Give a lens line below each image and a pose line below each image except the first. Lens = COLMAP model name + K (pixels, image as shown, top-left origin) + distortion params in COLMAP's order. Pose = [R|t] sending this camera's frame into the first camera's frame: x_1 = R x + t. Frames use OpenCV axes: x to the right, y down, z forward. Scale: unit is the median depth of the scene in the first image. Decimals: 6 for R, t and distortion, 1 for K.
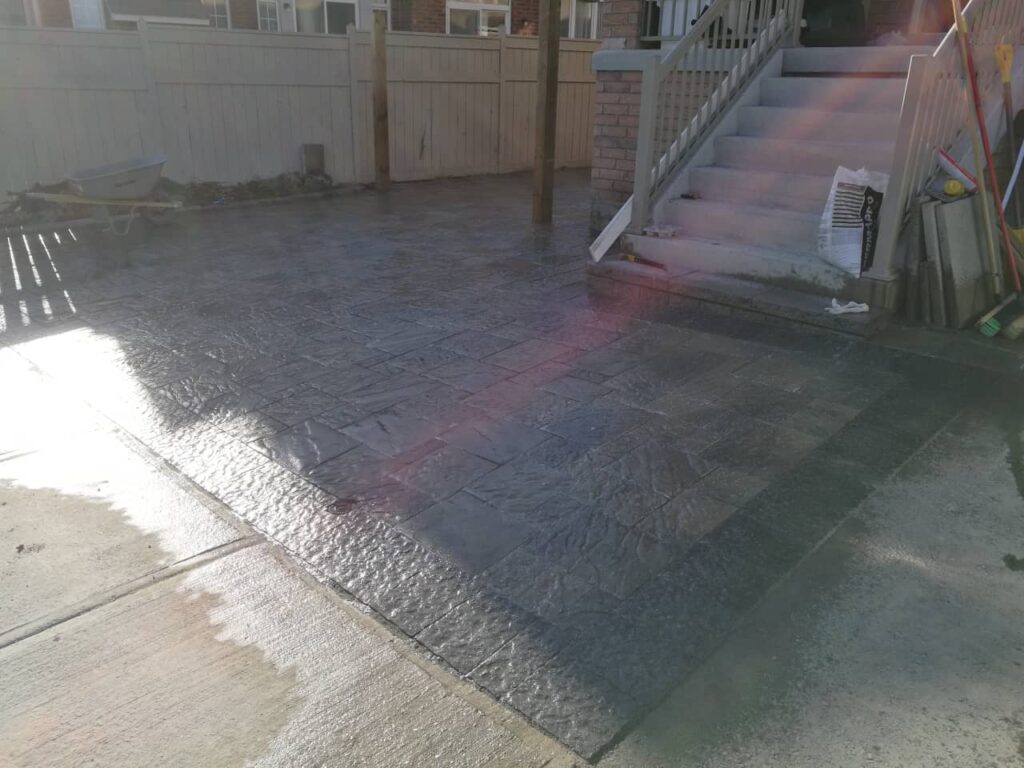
lens RADIAL K [[794.9, 0, 512.0], [0, 794.9, 384.0], [0, 0, 1]] dist [-0.007803, -0.009479]
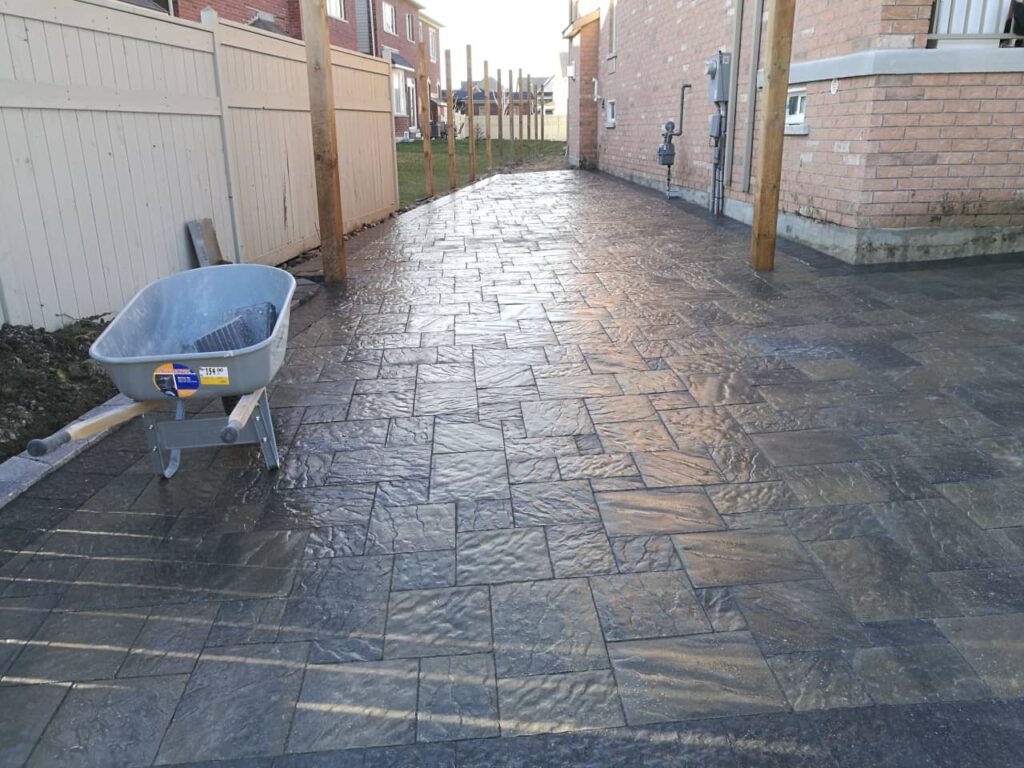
lens RADIAL K [[789.7, 0, 512.0], [0, 789.7, 384.0], [0, 0, 1]] dist [0.008281, -0.001868]
pose [[0.670591, -0.261665, 0.694146, -0.812321], [0.295875, 0.952419, 0.073188, -0.265888], [-0.680269, 0.156301, 0.716104, 0.732096]]
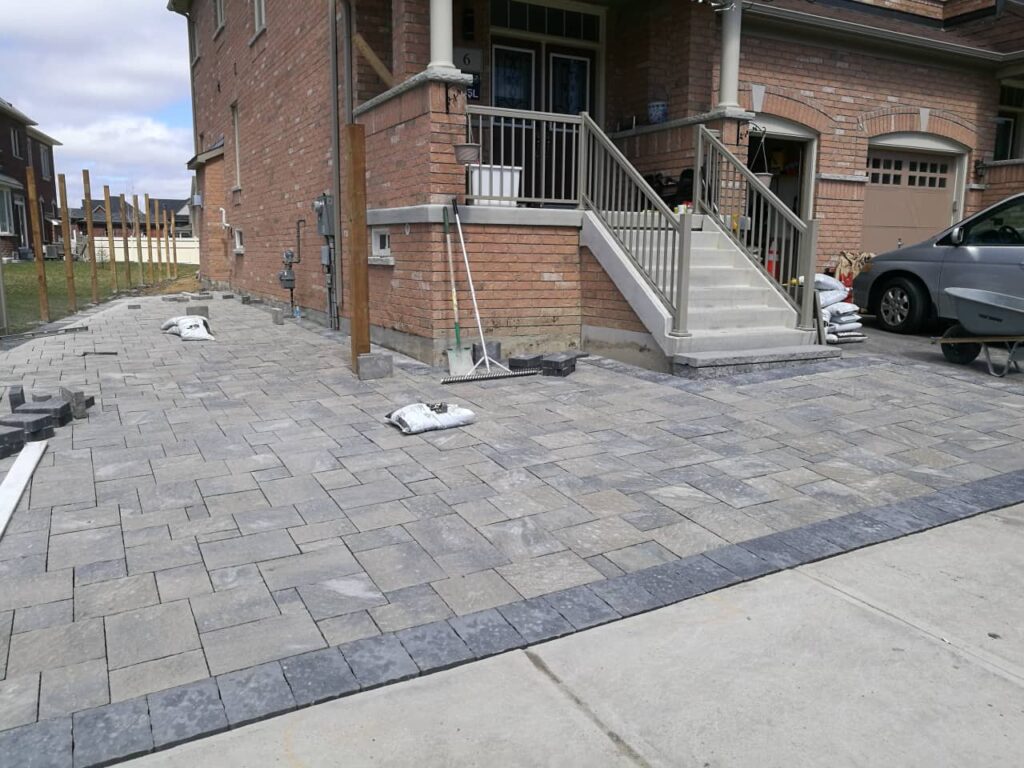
lens RADIAL K [[794.9, 0, 512.0], [0, 794.9, 384.0], [0, 0, 1]] dist [-0.007803, -0.009479]
pose [[0.302596, -0.178370, 0.936280, -0.913824], [0.342418, 0.937094, 0.067859, -0.230790], [-0.889486, 0.300065, 0.344638, 0.613657]]
